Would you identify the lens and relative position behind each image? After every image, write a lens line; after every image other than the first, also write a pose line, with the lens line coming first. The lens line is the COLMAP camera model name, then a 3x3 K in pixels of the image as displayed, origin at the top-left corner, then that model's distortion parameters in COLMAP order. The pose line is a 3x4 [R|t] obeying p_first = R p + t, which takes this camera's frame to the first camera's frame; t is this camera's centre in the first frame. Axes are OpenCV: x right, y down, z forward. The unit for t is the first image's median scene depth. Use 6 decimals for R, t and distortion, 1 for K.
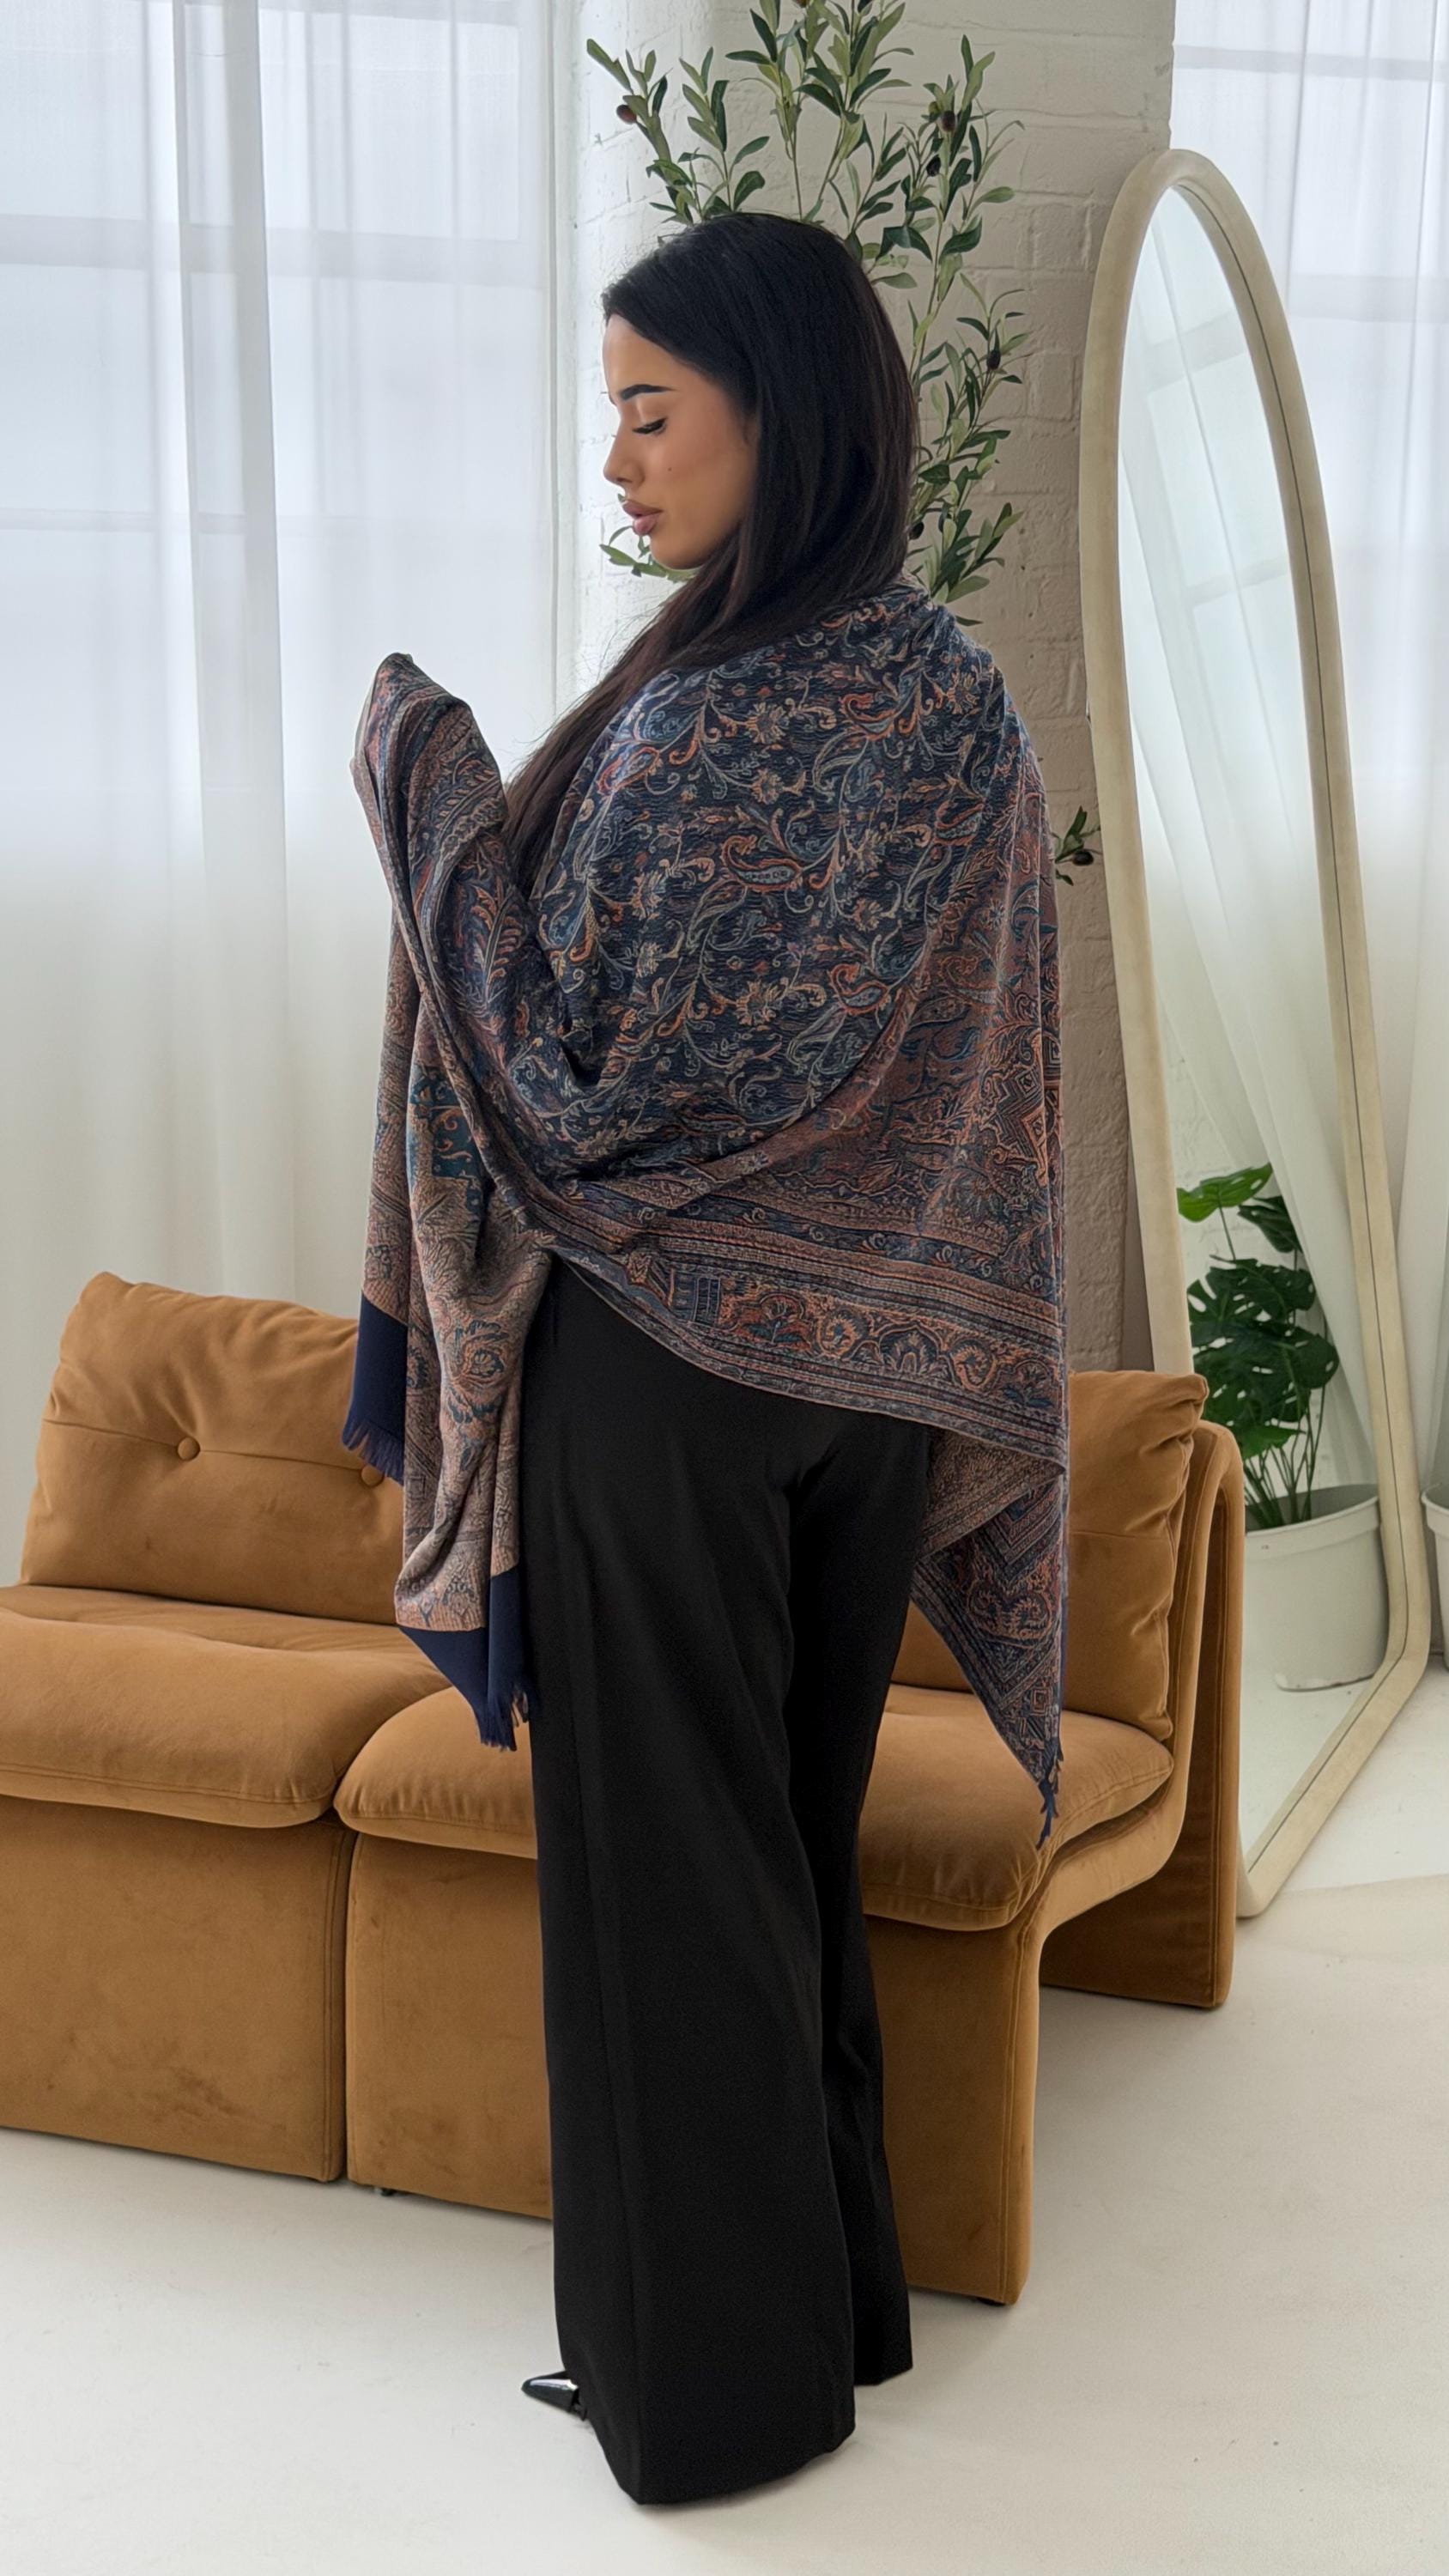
lens RADIAL K [[3591.6, 0, 749.1], [0, 3591.6, 1320.6], [0, 0, 1]] dist [0.094382, 0.000000]
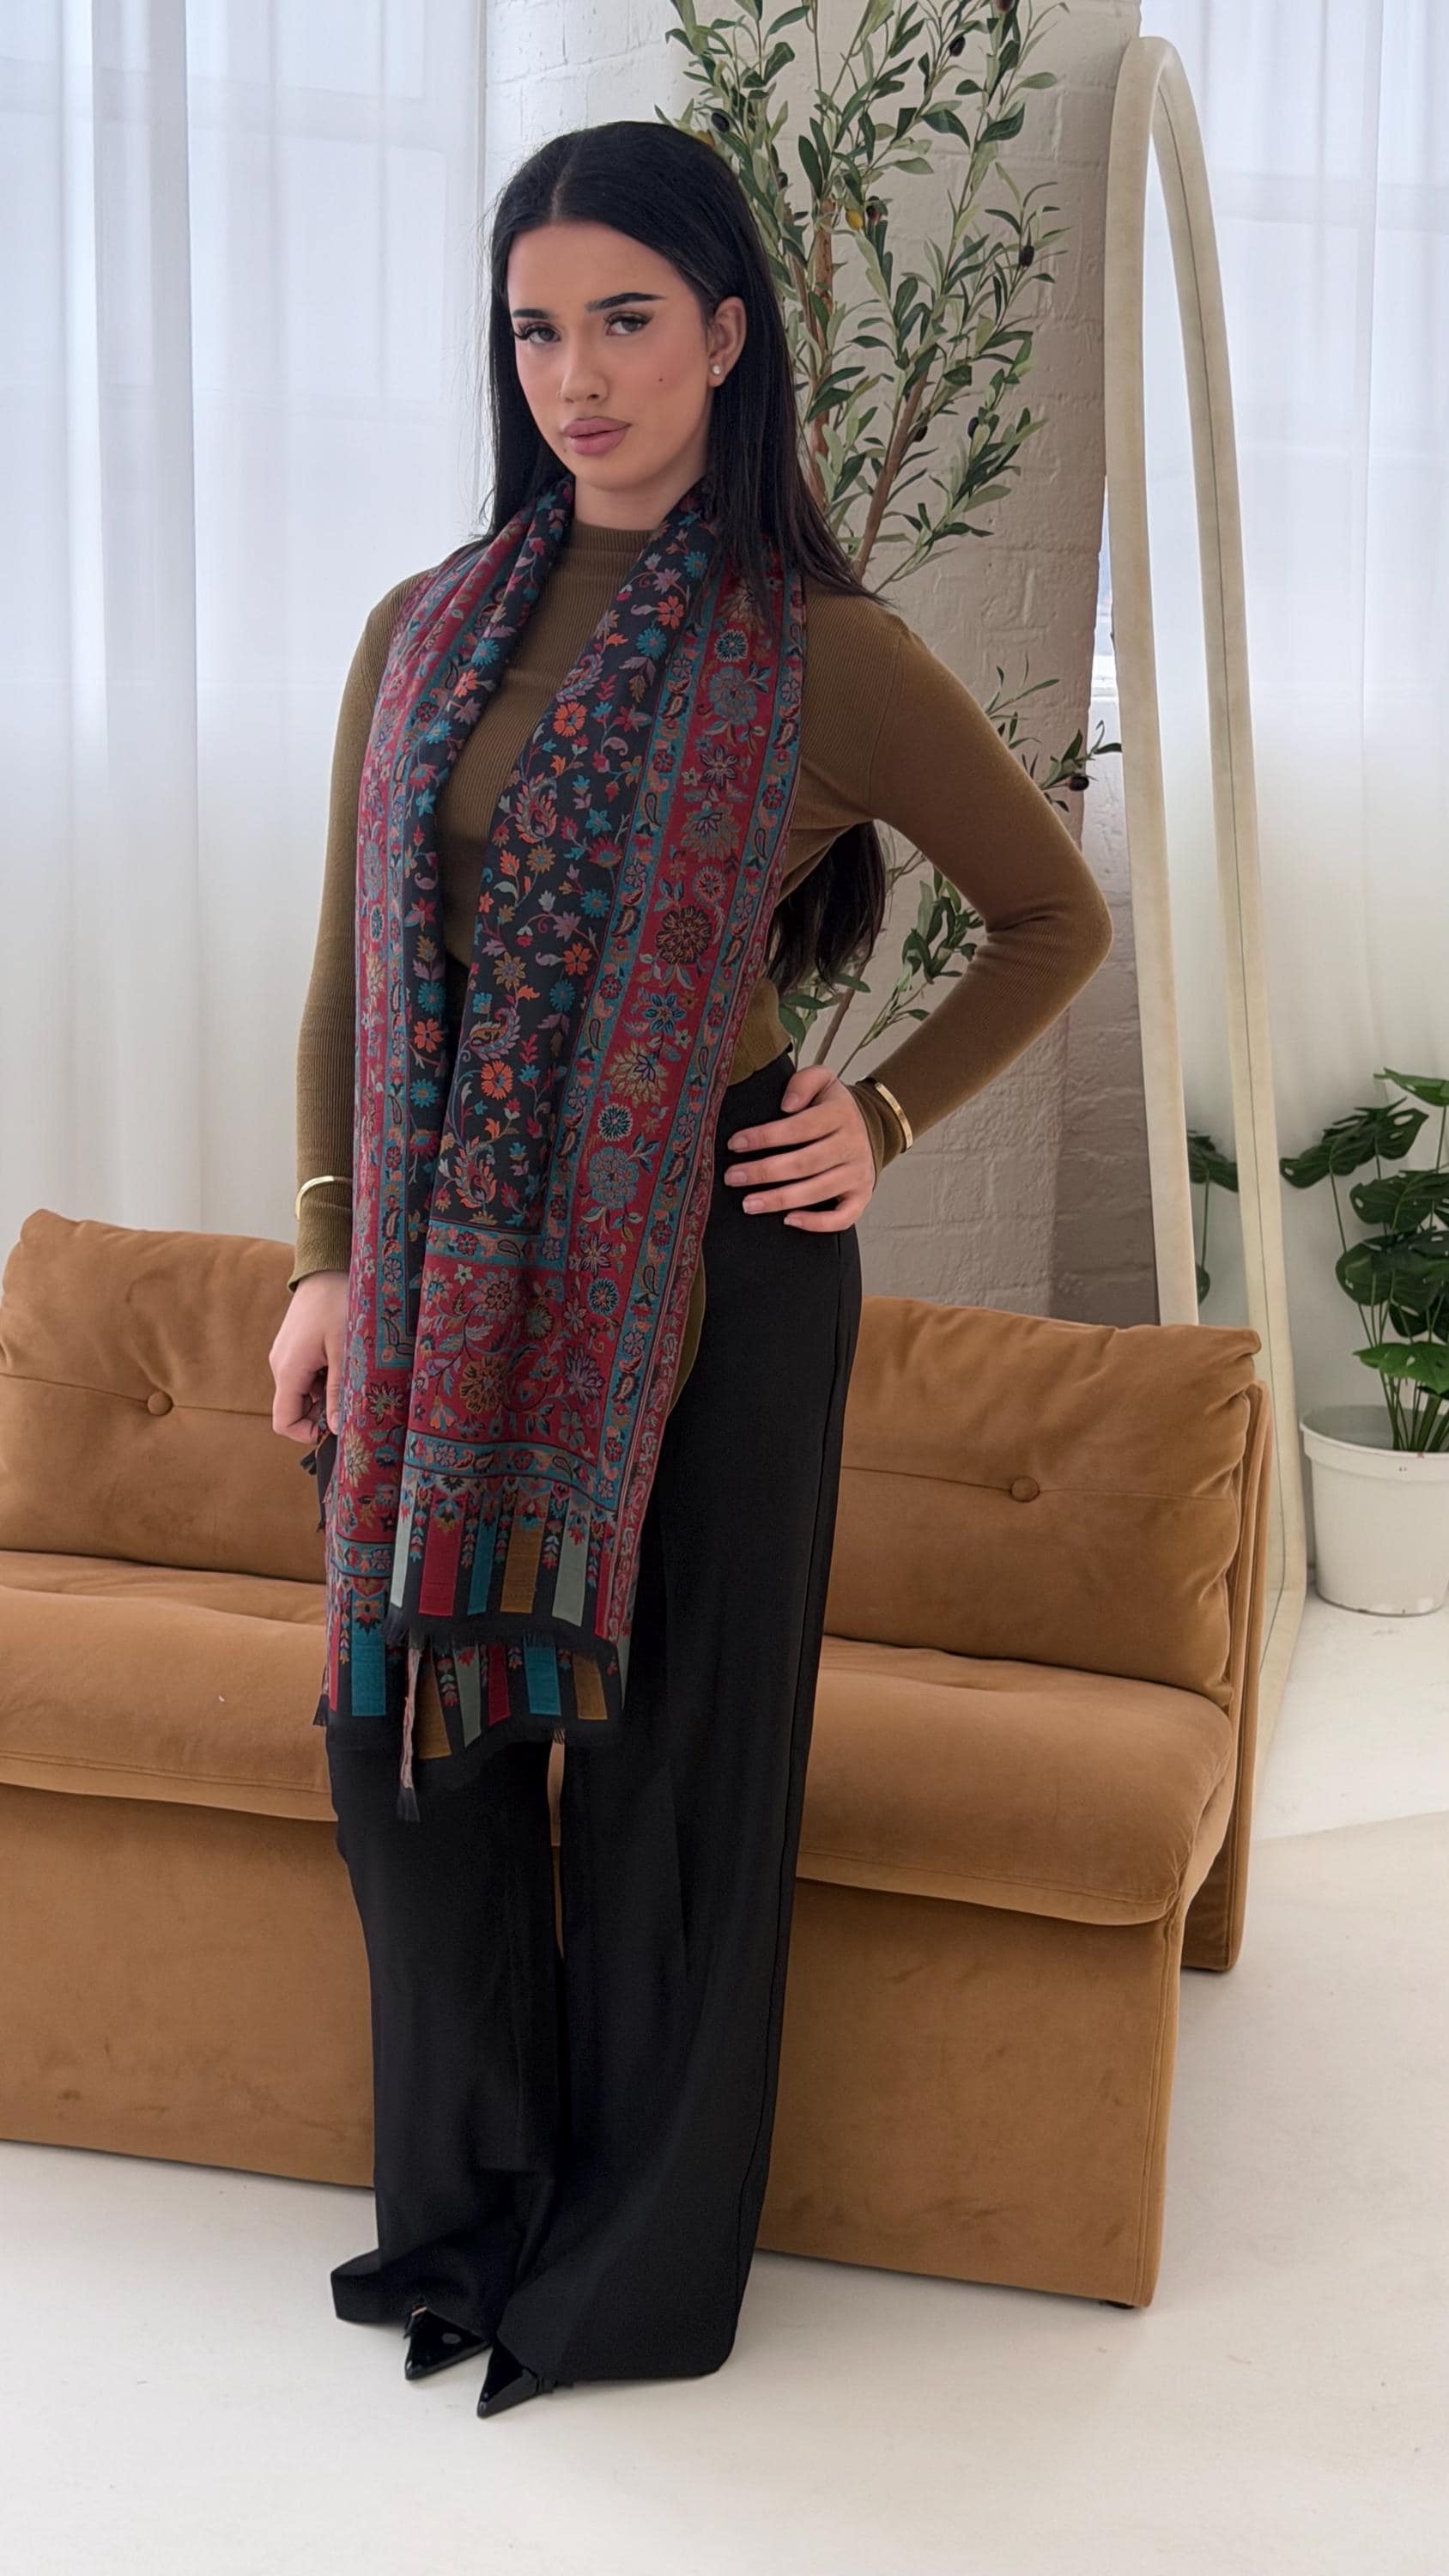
lens RADIAL K [[3591.6, 0, 711.2], [0, 3591.6, 1324.7], [0, 0, 1]] dist [0.094382, 0.000000]
pose [[0.990546, -0.000548, 0.137177, -0.144109], [-0.004960, 0.999195, 0.039806, -0.022714], [-0.137088, -0.040110, 0.989746, 0.058410]]
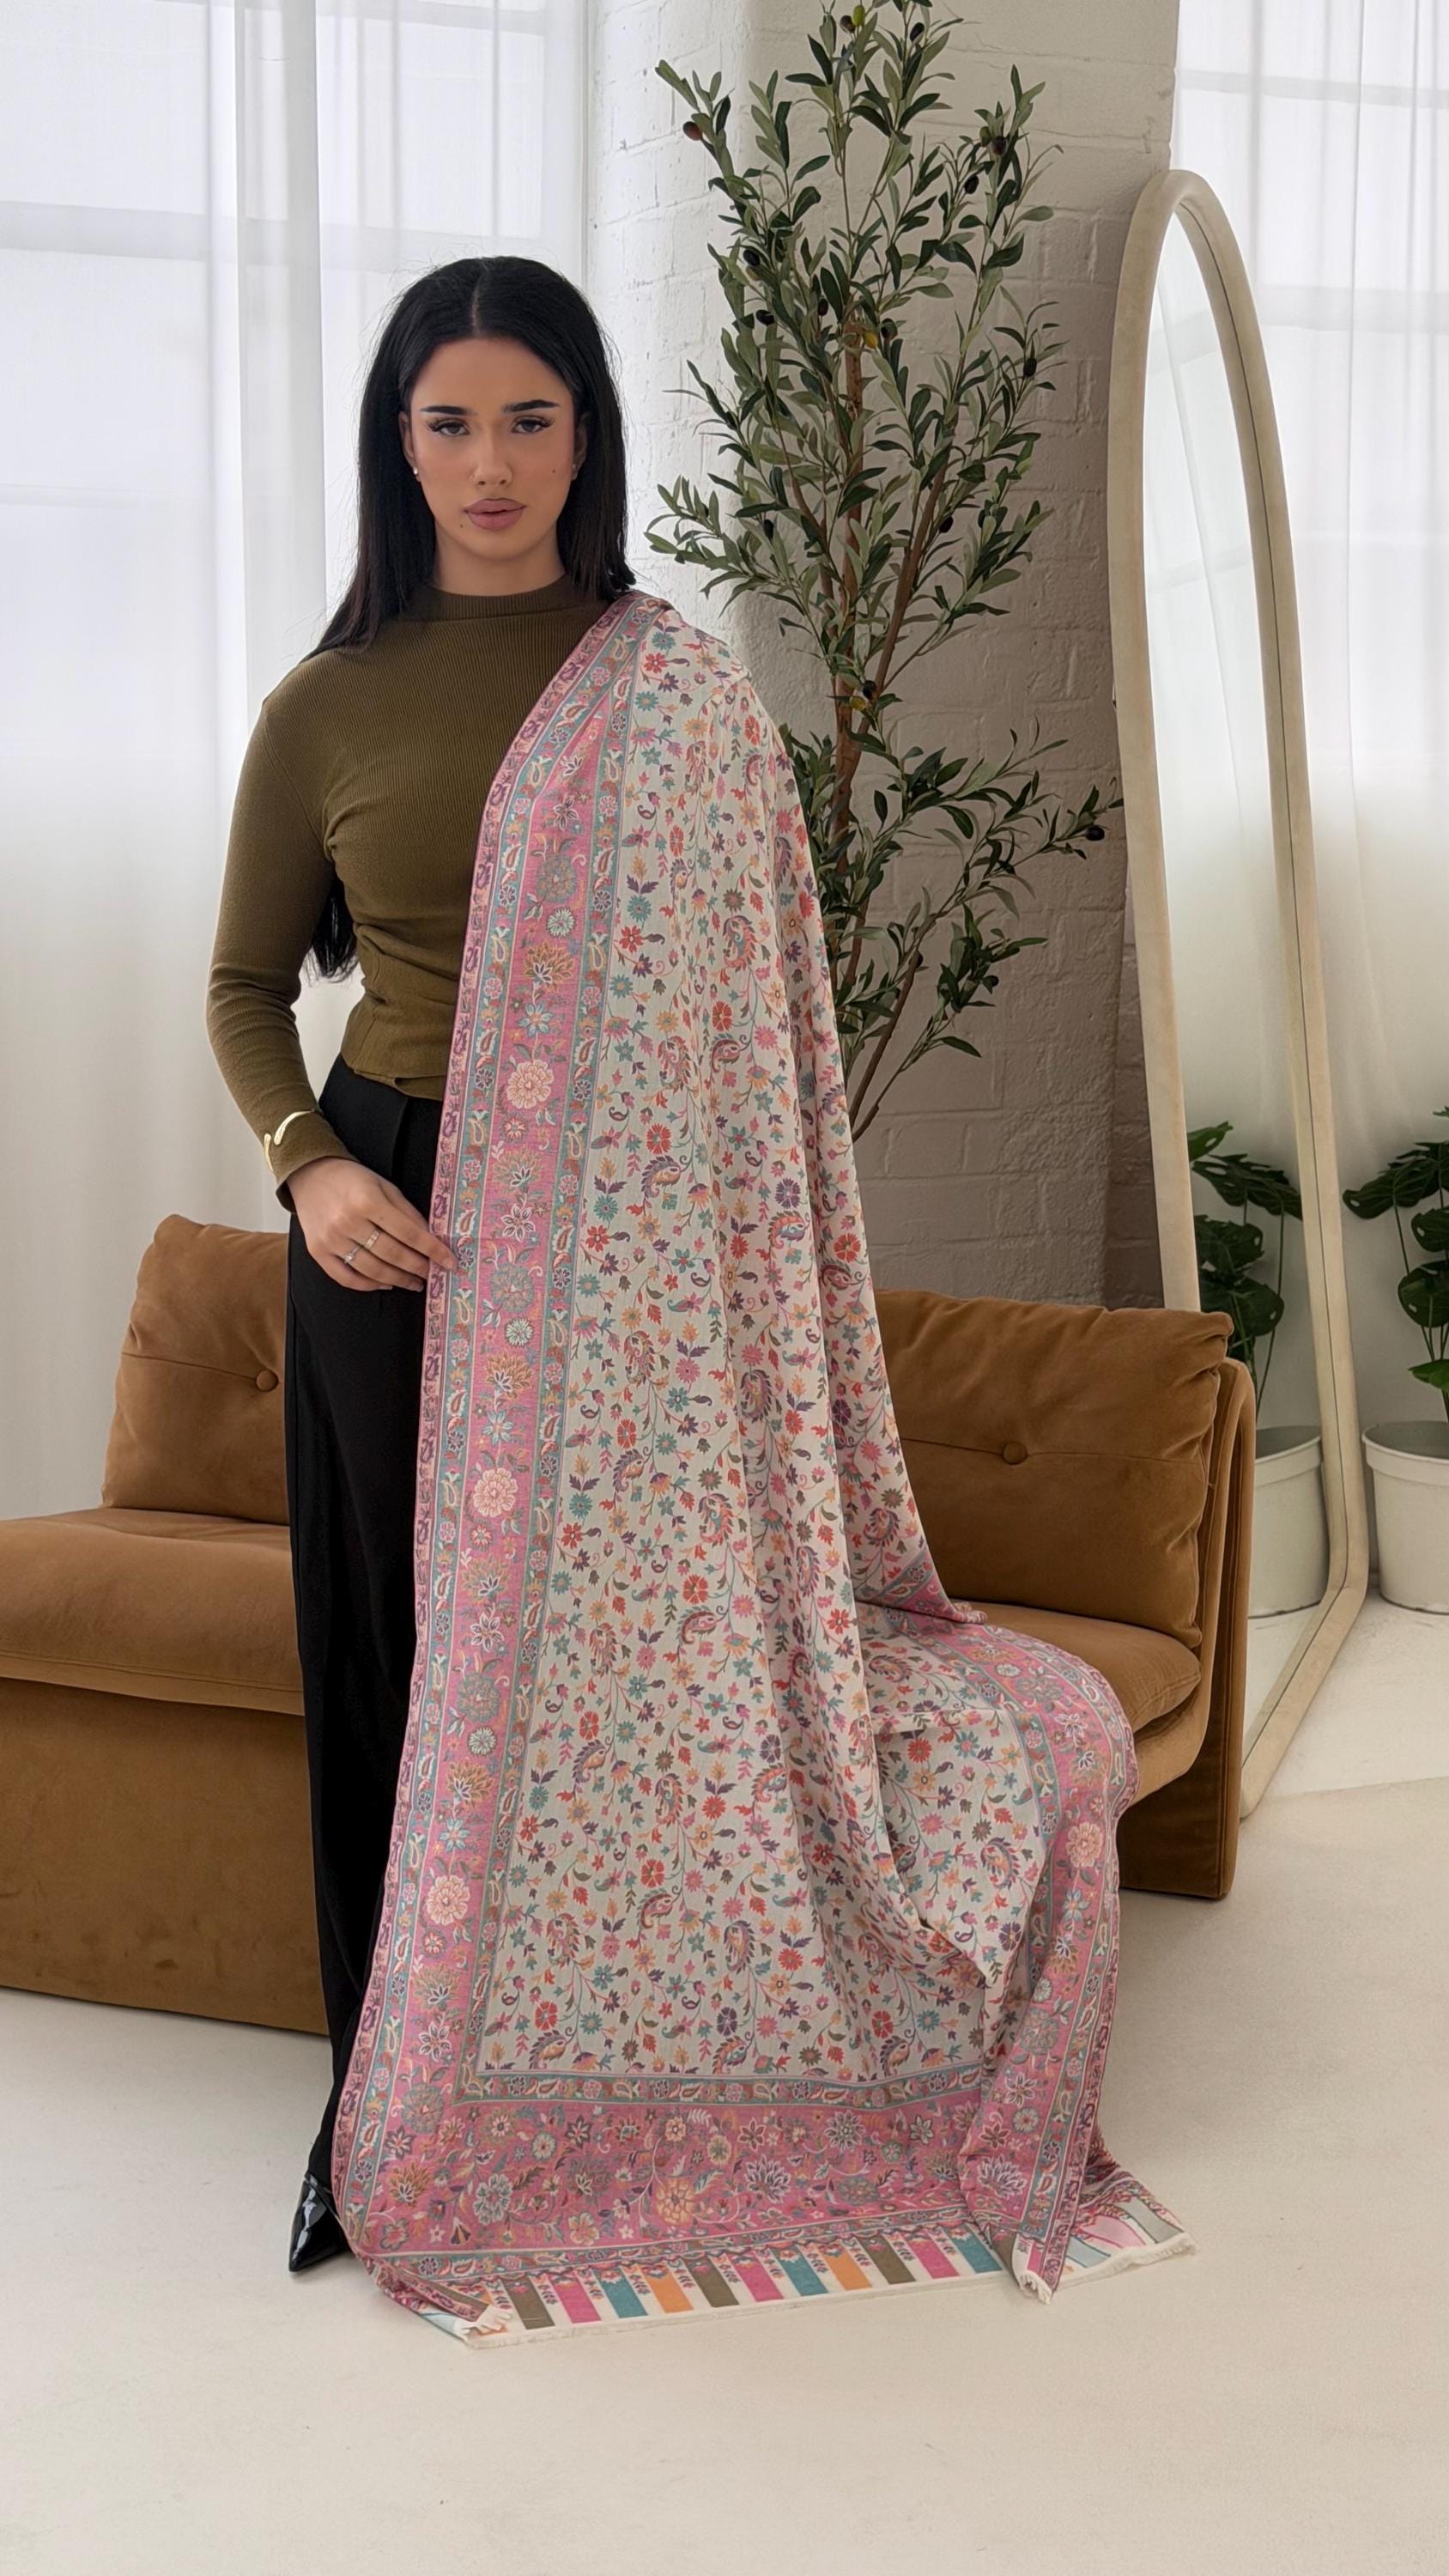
lens RADIAL K [[3591.6, 0, 716.5], [0, 3591.6, 1337.7], [0, 0, 1]] dist [0.094382, 0.000000]
pose [[0.998540, 0.003969, 0.053871, -0.081572], [-0.004672, 0.999906, 0.012924, 0.008794], [-0.053814, -0.013157, 0.998464, -0.070652]]
